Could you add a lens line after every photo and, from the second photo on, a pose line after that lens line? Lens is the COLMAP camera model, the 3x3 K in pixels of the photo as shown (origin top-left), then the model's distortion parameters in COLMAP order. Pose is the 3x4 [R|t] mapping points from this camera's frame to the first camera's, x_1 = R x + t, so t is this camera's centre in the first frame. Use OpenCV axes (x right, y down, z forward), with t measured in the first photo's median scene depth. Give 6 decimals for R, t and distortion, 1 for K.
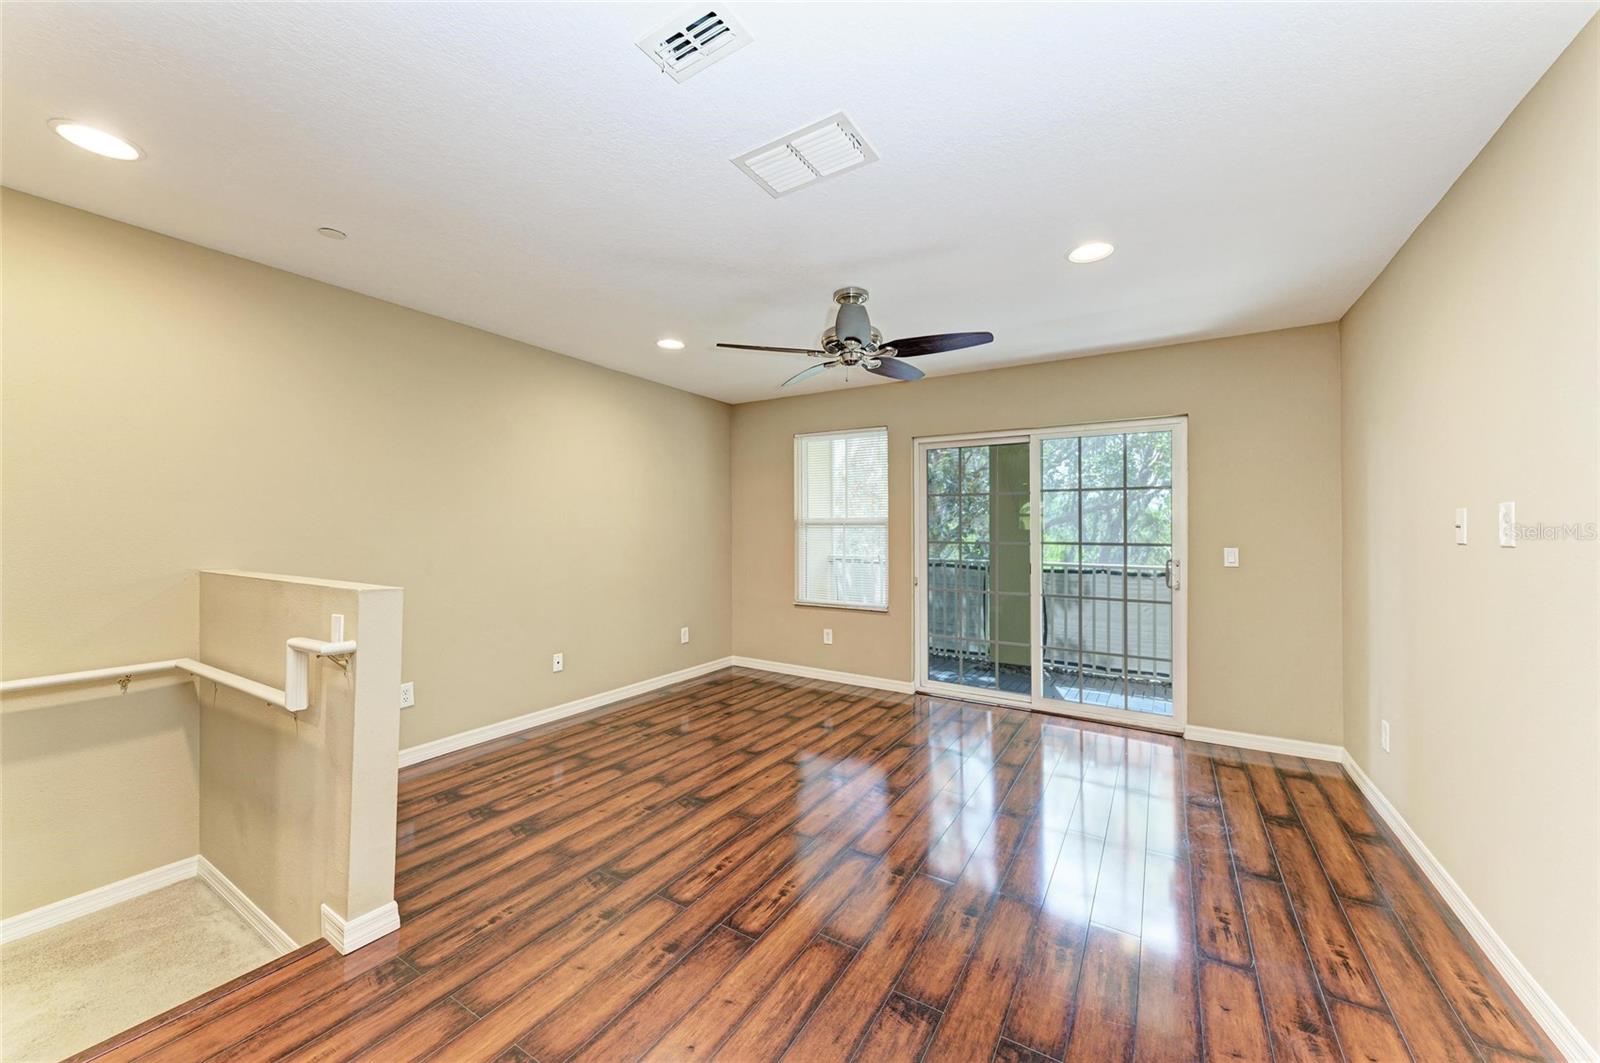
lens RADIAL K [[587.4, 0, 798.6], [0, 587.4, 529.4], [0, 0, 1]] dist [0.014973, -0.004252]
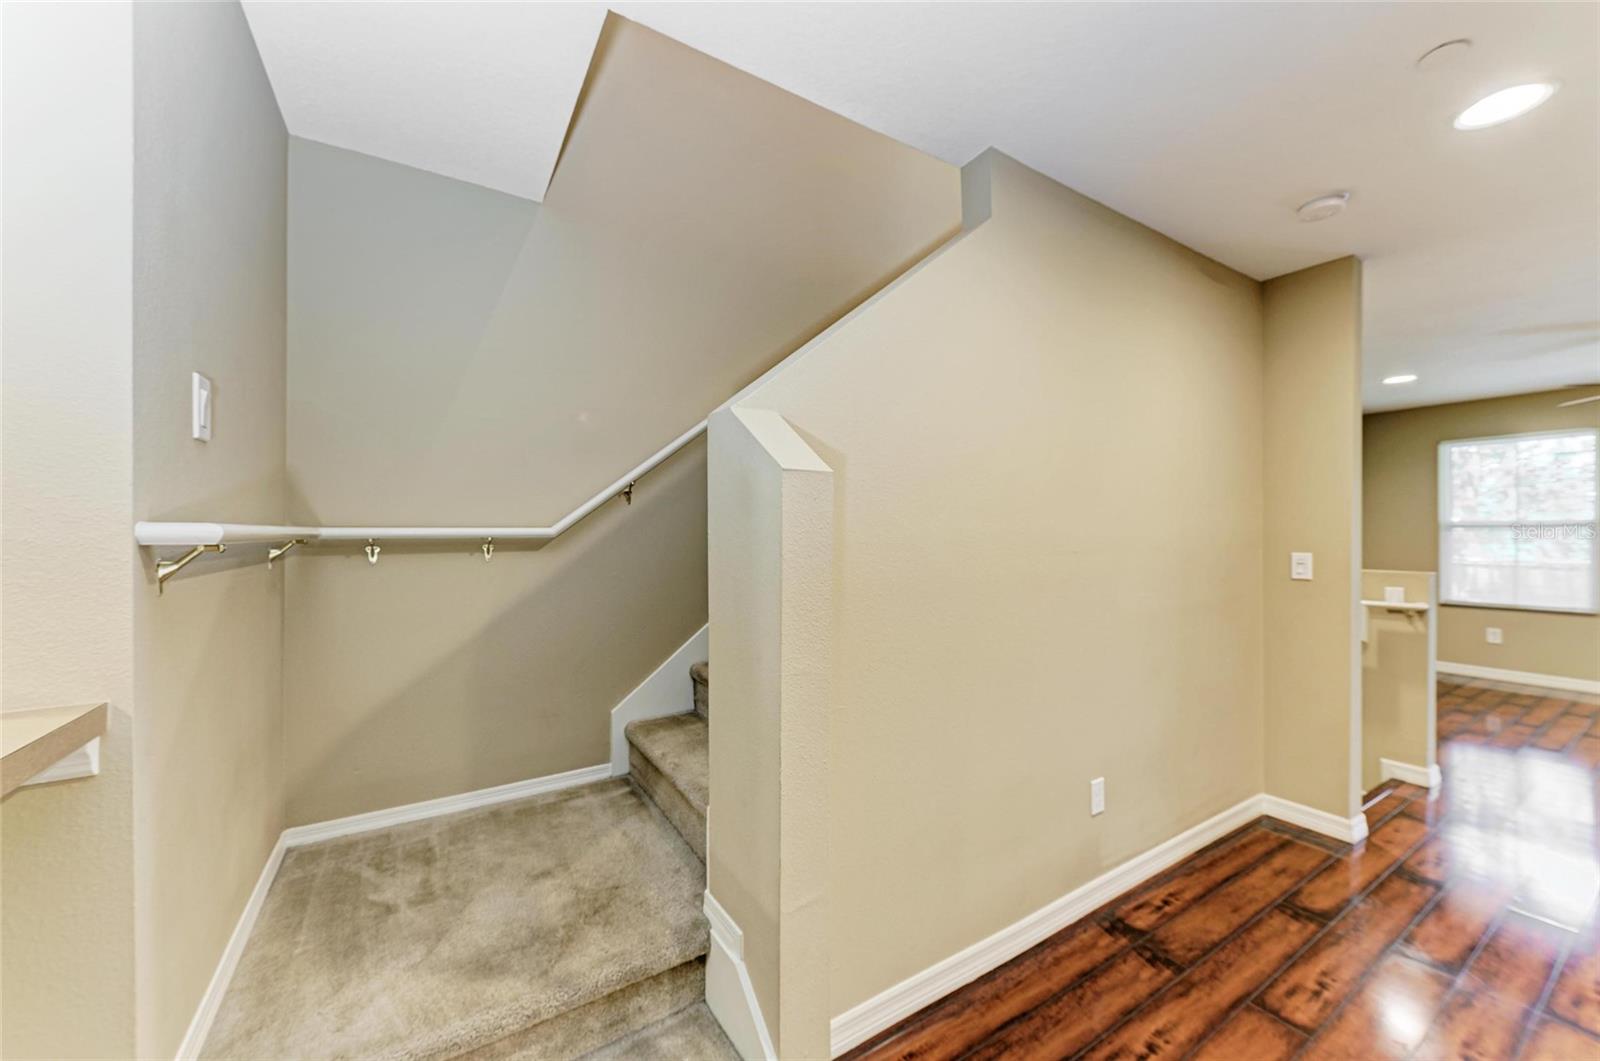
lens RADIAL K [[586.9, 0, 789.1], [0, 586.9, 535.7], [0, 0, 1]] dist [-0.007109, -0.000536]
pose [[0.886836, -0.011817, -0.461933, -0.771362], [0.013240, 0.999912, -0.000161, -0.012296], [0.461895, -0.005973, 0.886915, -0.620770]]
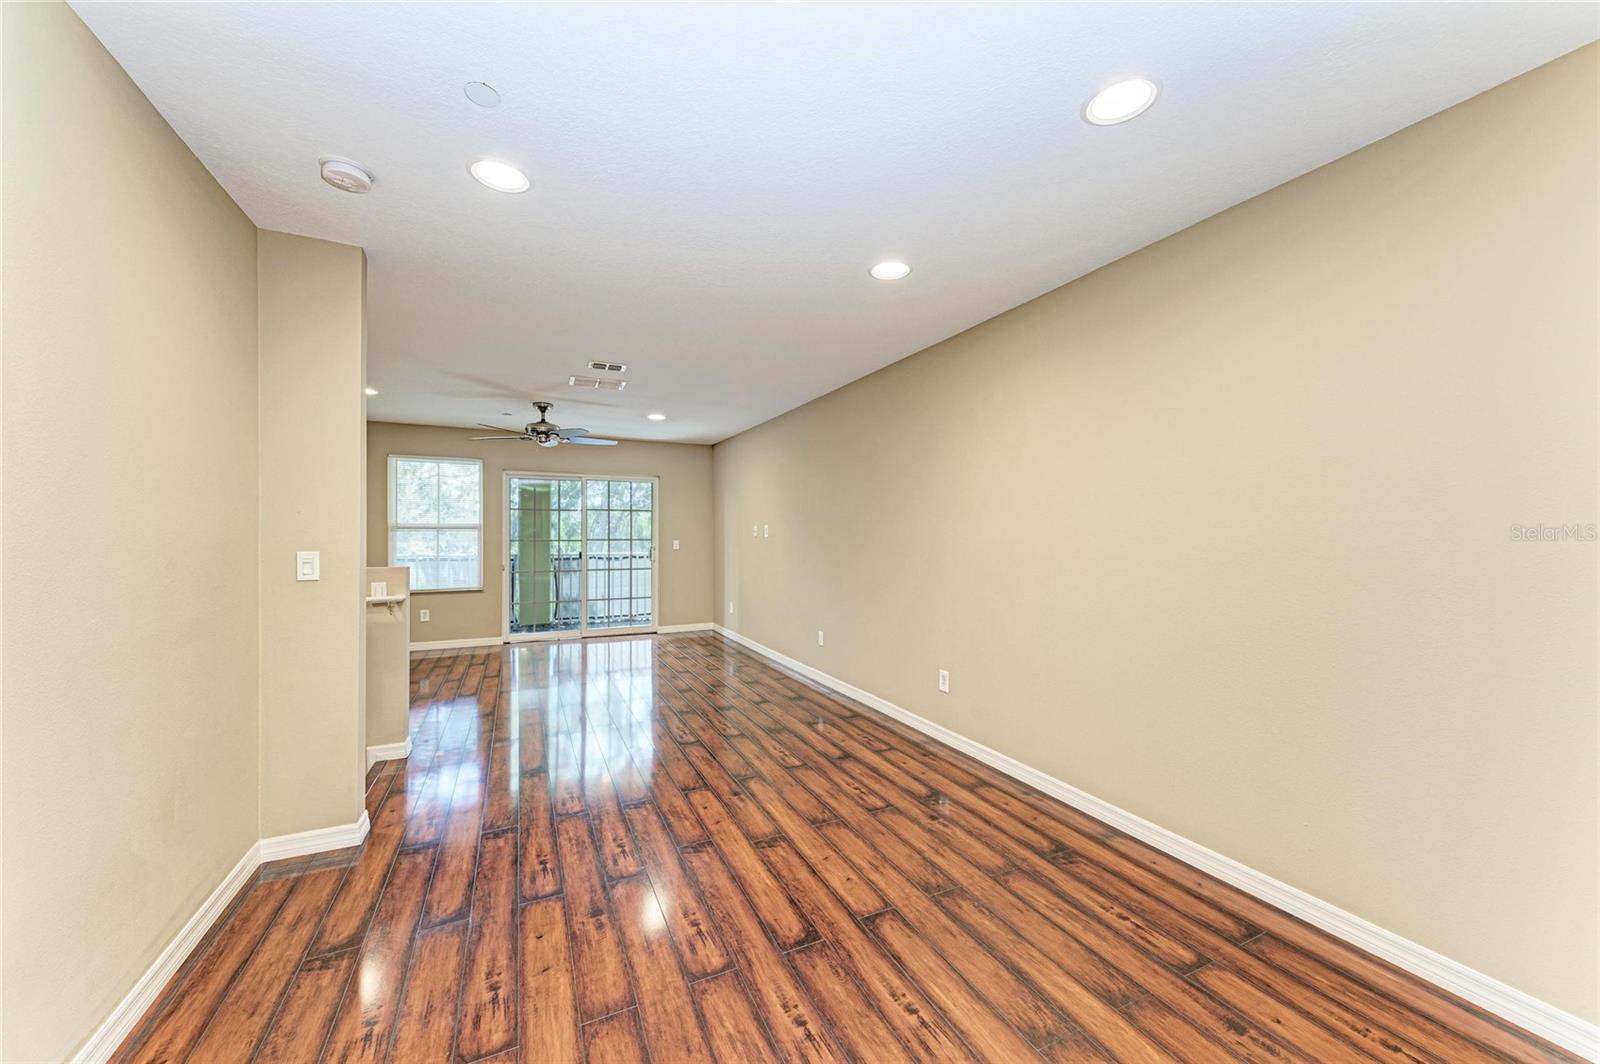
lens RADIAL K [[587.4, 0, 802.9], [0, 587.4, 535.5], [0, 0, 1]] dist [0.014973, -0.004252]
pose [[0.534912, -0.008564, 0.844865, -0.805780], [0.000061, 0.999949, 0.010097, -0.007618], [-0.844908, -0.005349, 0.534885, -0.514613]]
